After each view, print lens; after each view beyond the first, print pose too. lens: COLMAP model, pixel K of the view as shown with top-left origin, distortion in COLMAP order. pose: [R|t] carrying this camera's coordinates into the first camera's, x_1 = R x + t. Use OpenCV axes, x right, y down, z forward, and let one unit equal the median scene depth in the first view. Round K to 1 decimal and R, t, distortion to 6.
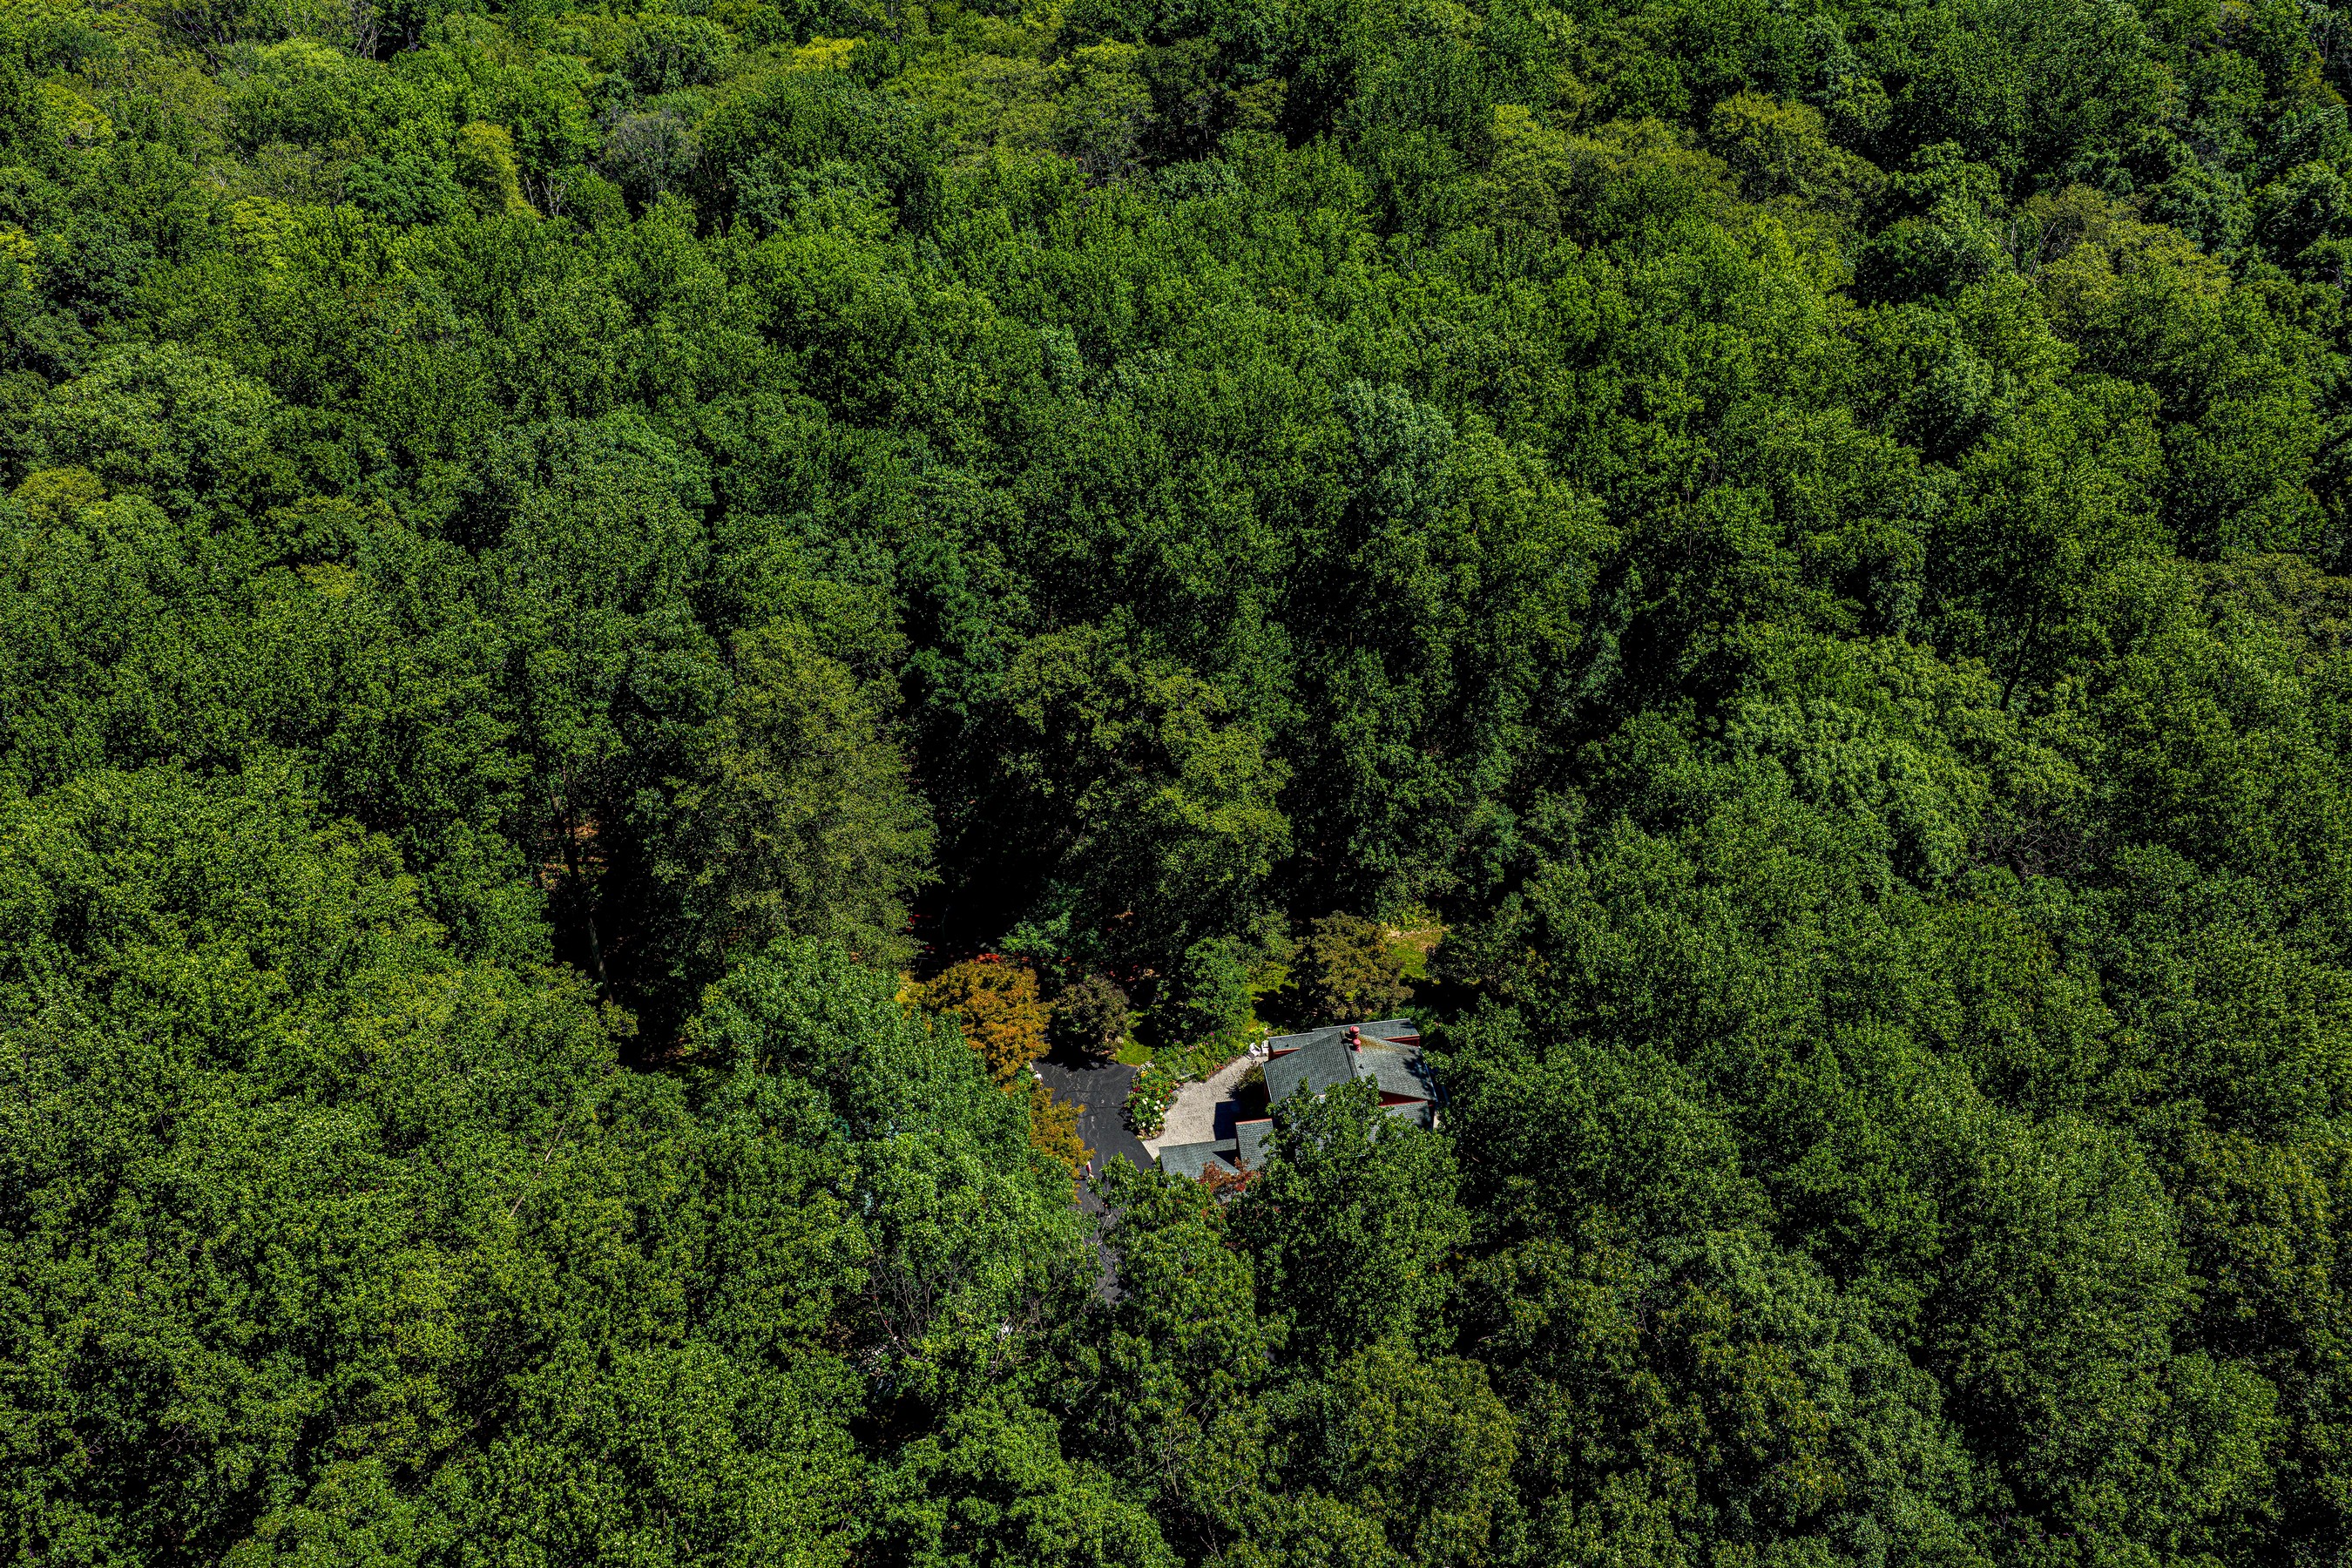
lens RADIAL K [[1941.5, 0, 1176.0], [0, 1941.5, 784.0], [0, 0, 1]] dist [0.004157, -0.013993]
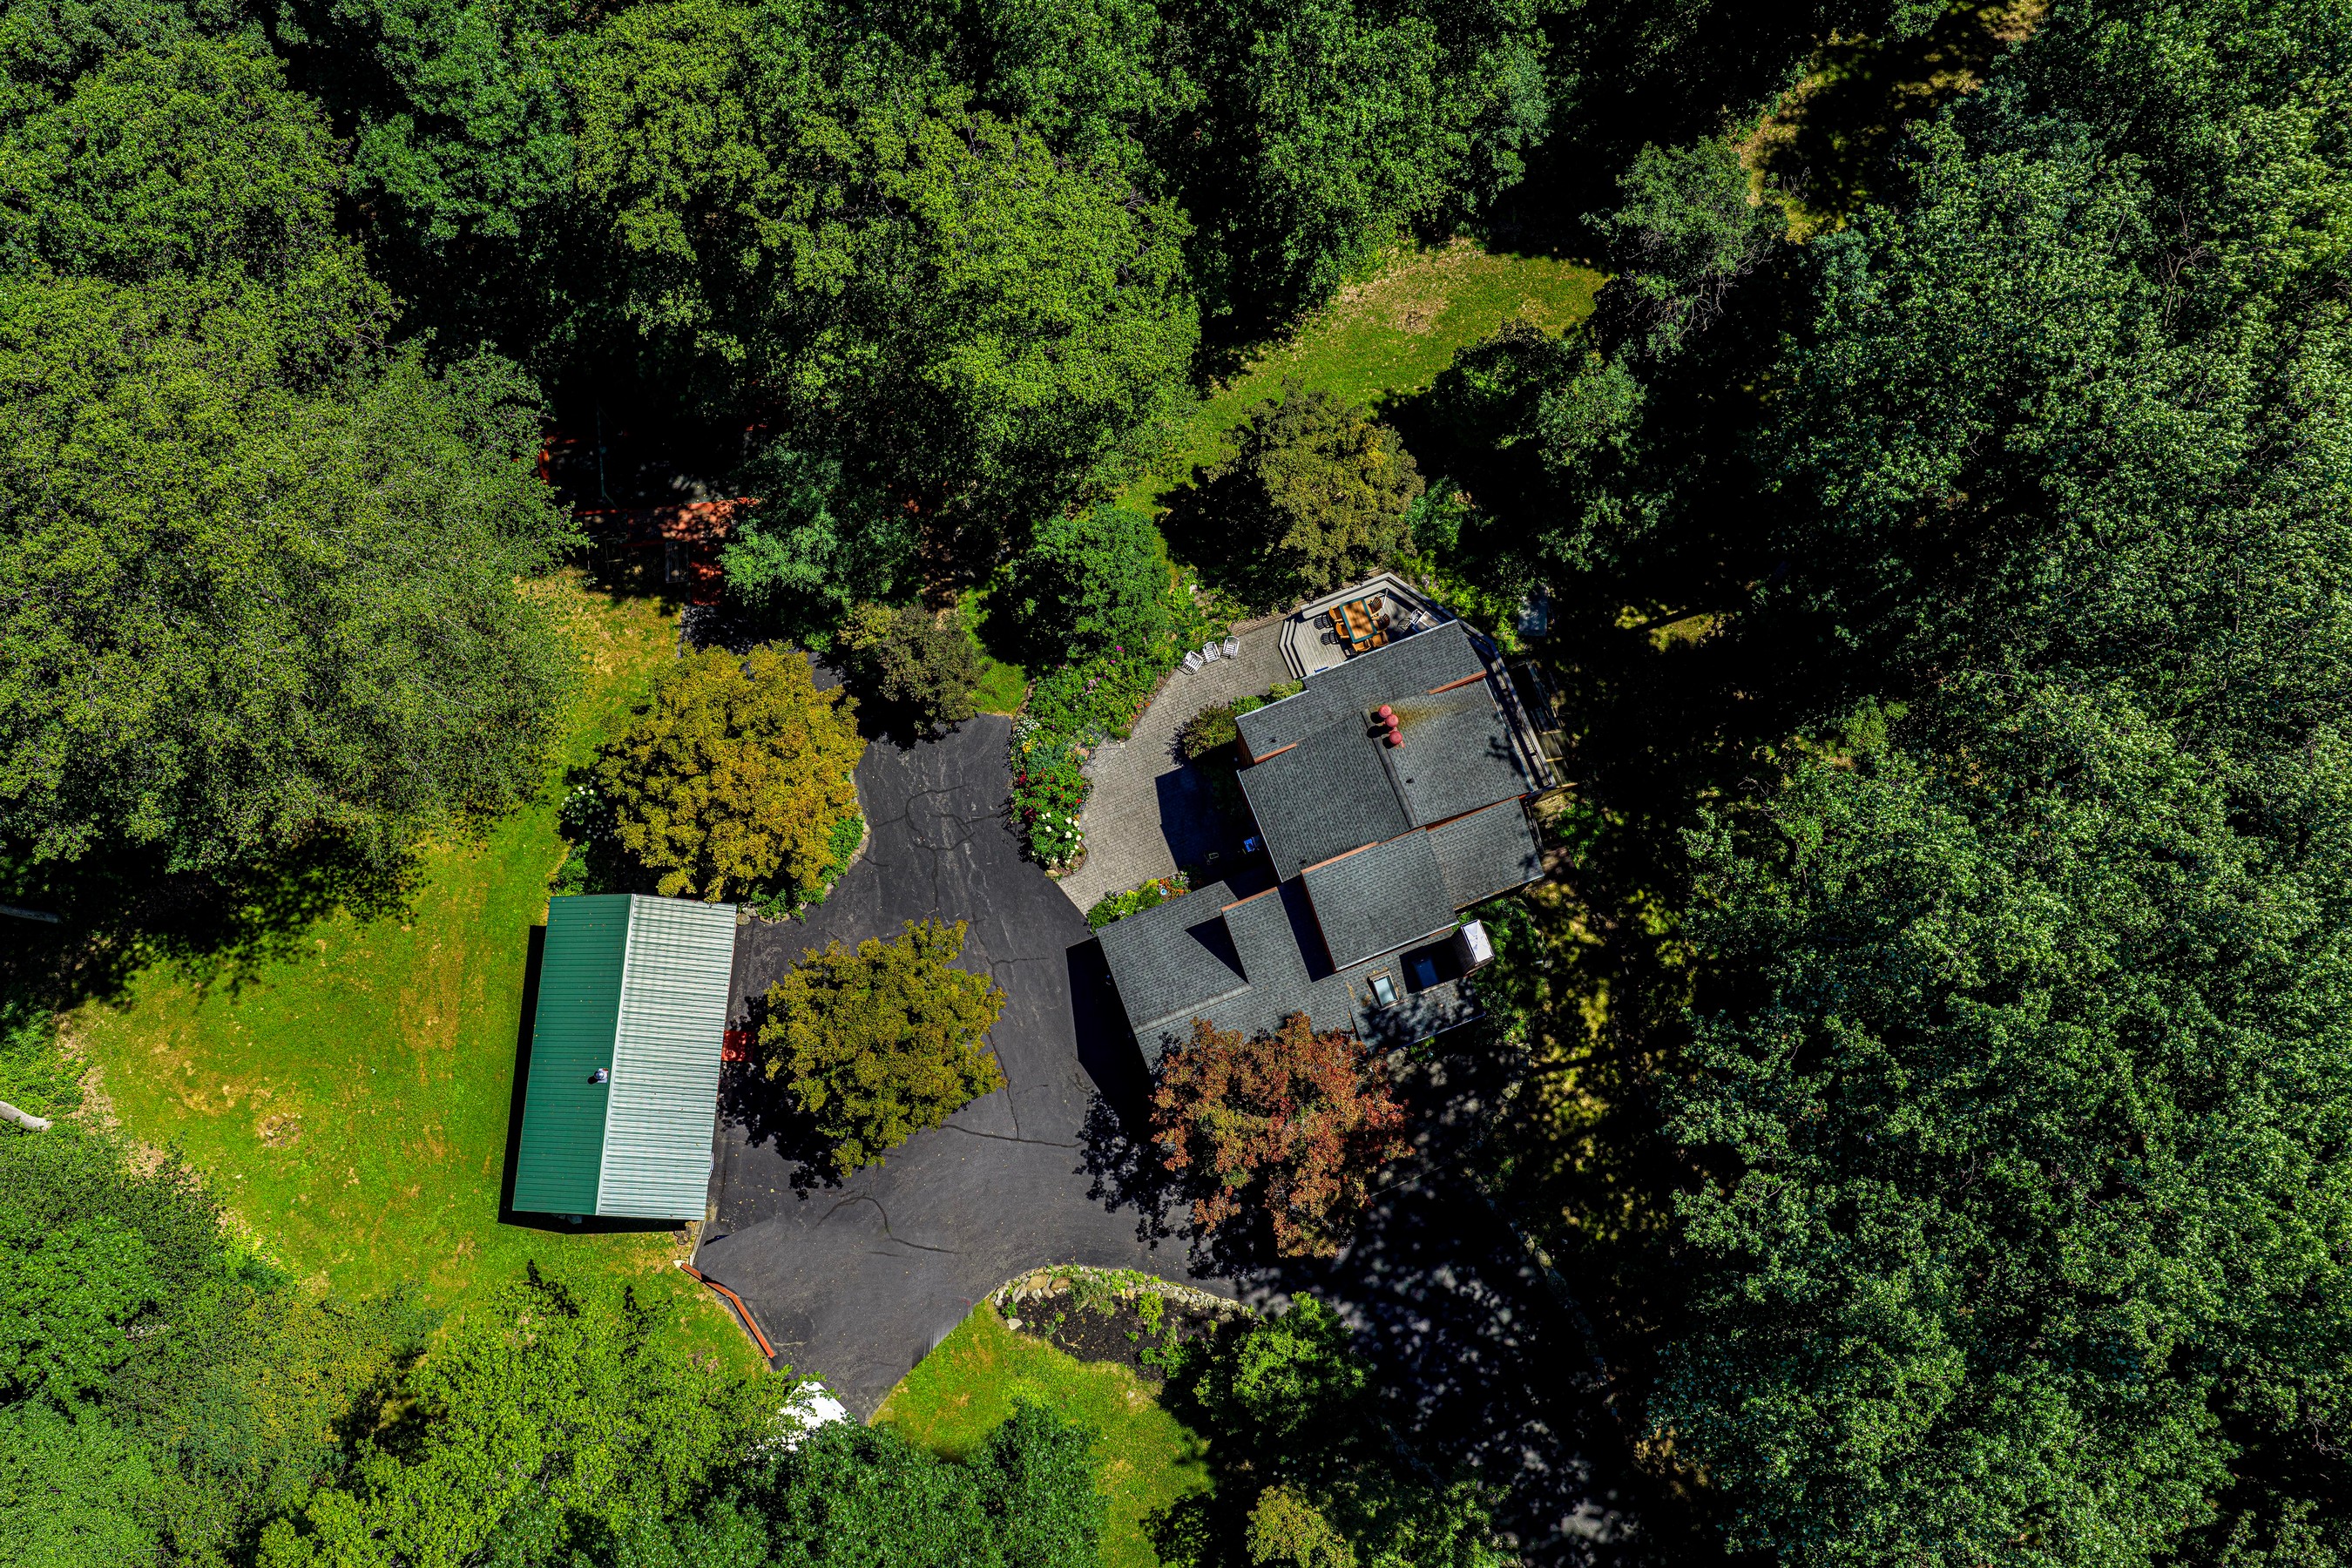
lens RADIAL K [[1941.5, 0, 1176.0], [0, 1941.5, 784.0], [0, 0, 1]] dist [0.004157, -0.013993]
pose [[0.971680, -0.230888, 0.050285, -0.003979], [0.144506, 0.748978, 0.646645, -0.227138], [-0.186965, -0.621065, 0.761132, 0.512808]]
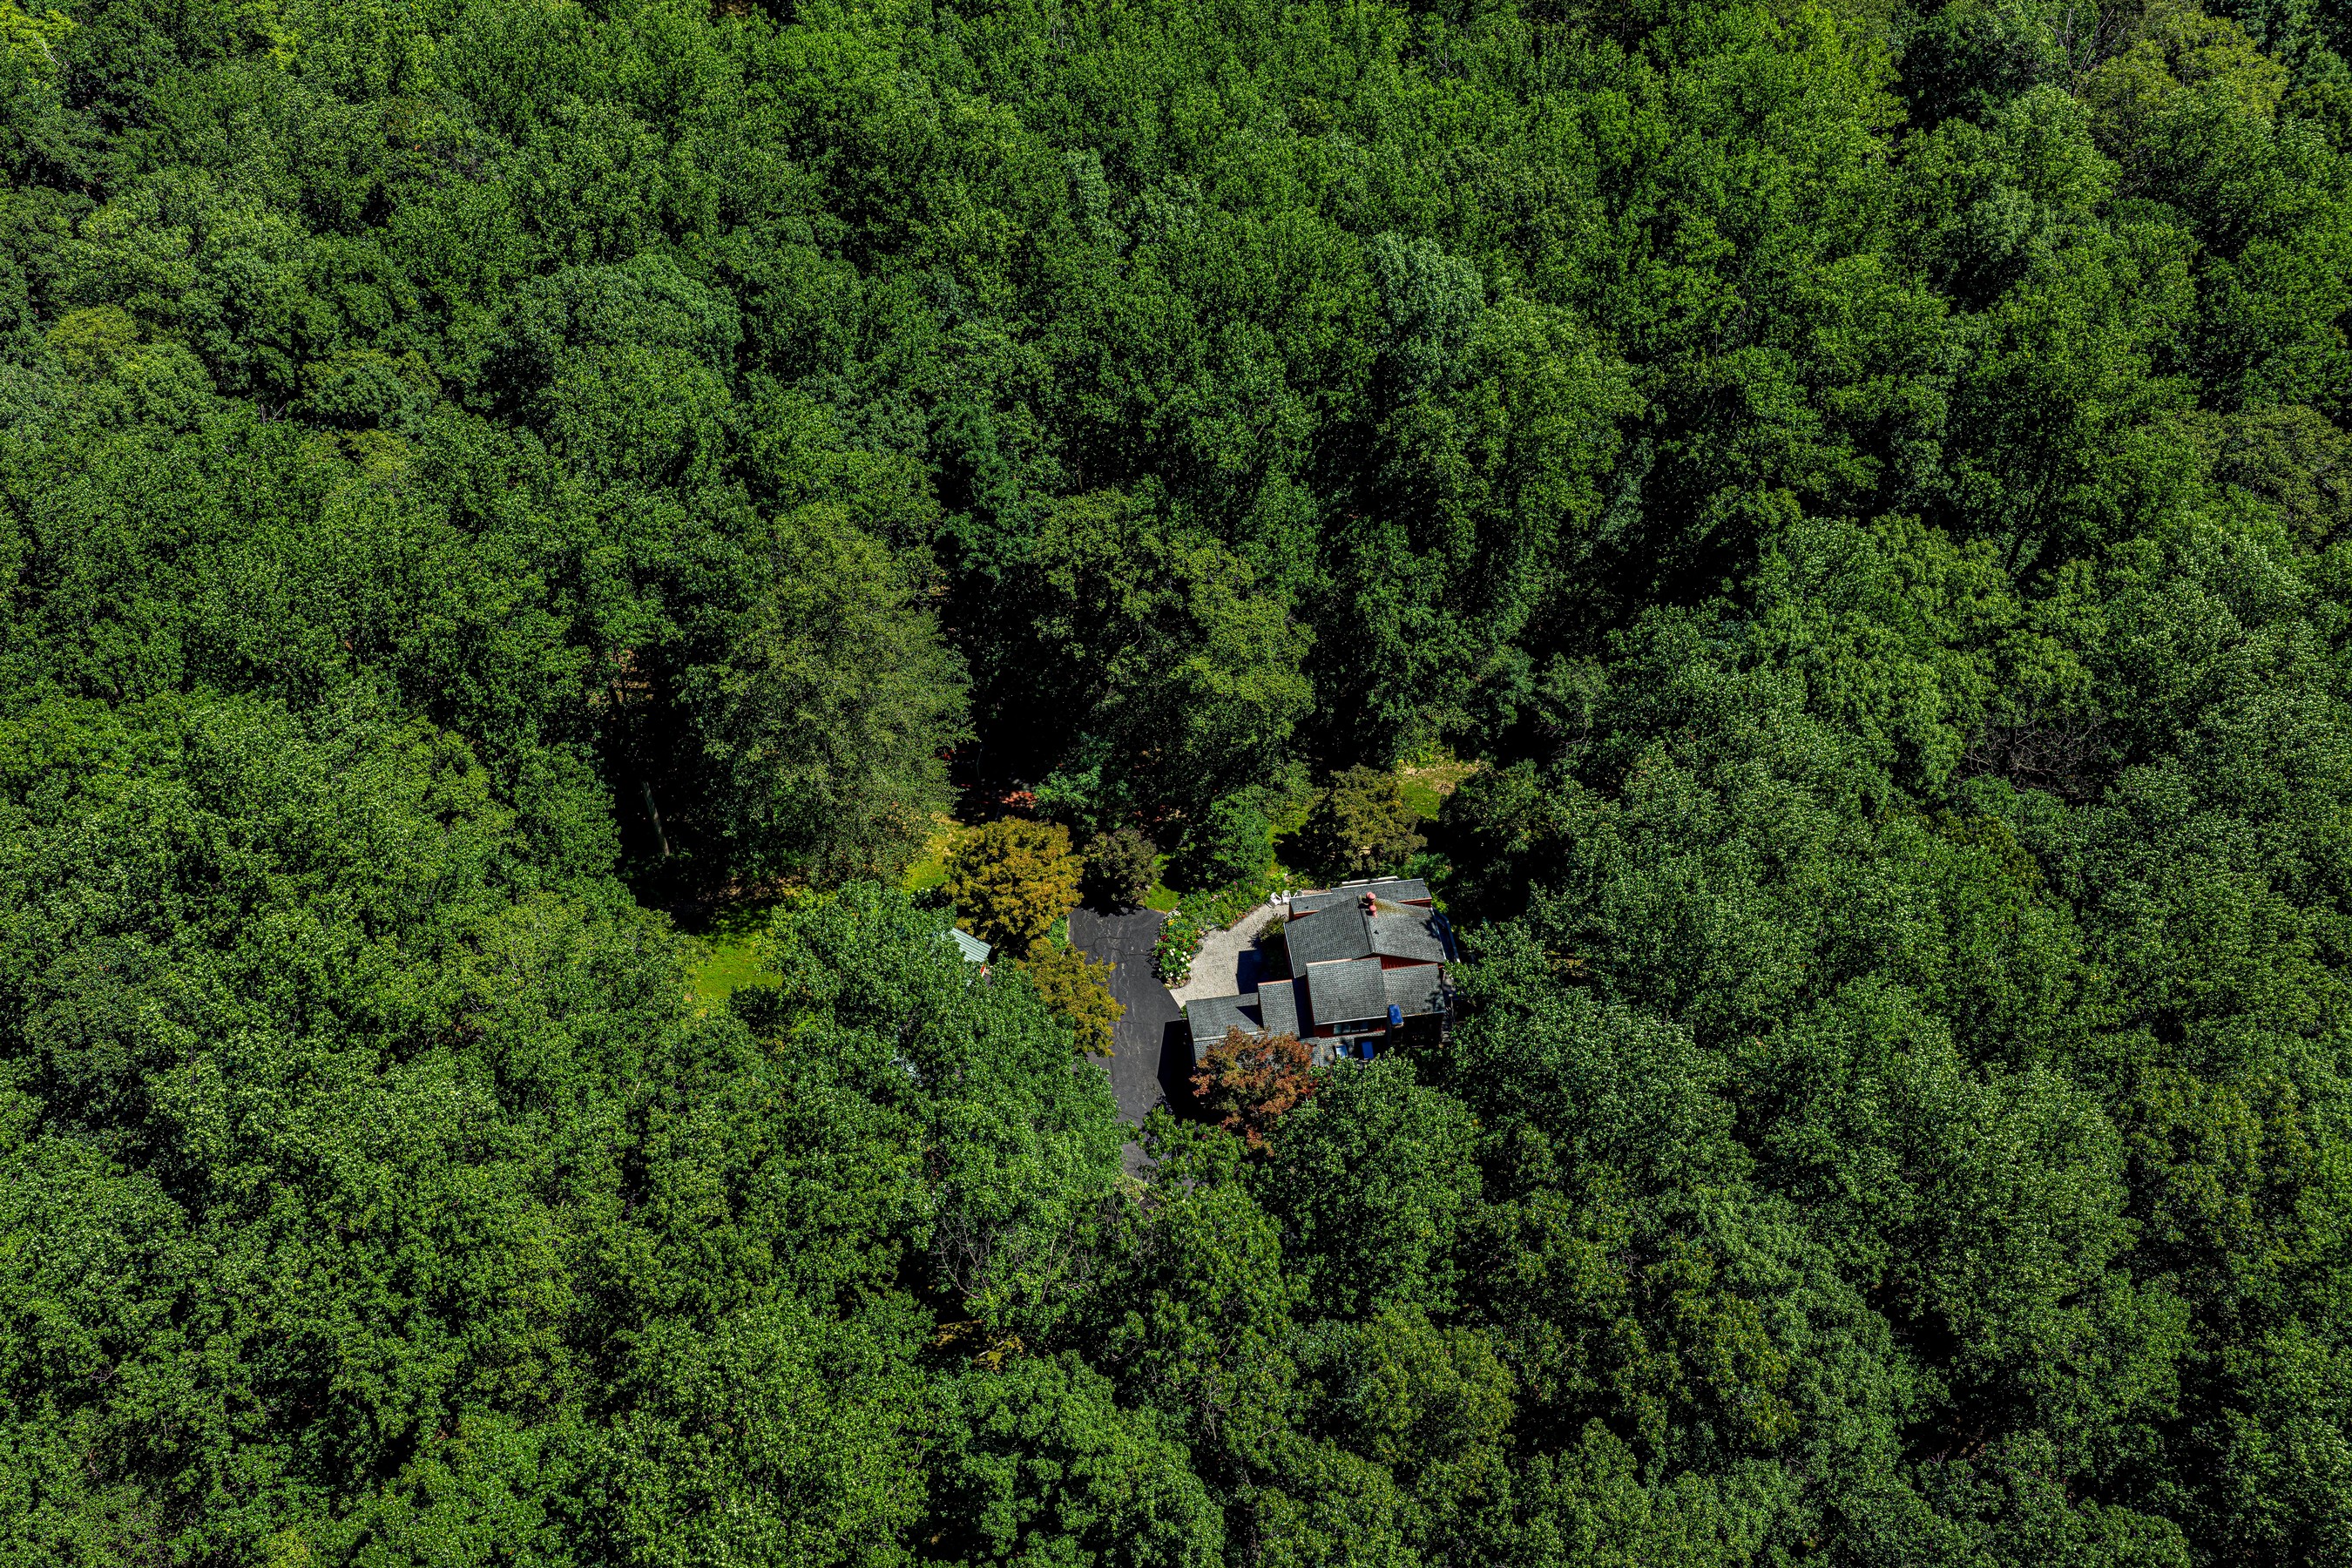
lens RADIAL K [[1934.8, 0, 1171.3], [0, 1934.8, 791.0], [0, 0, 1]] dist [-0.034841, 0.066757]
pose [[0.999970, 0.005938, -0.004963, -0.011378], [-0.004899, 0.982177, 0.187893, -0.118339], [0.005990, -0.187863, 0.982177, -0.024007]]
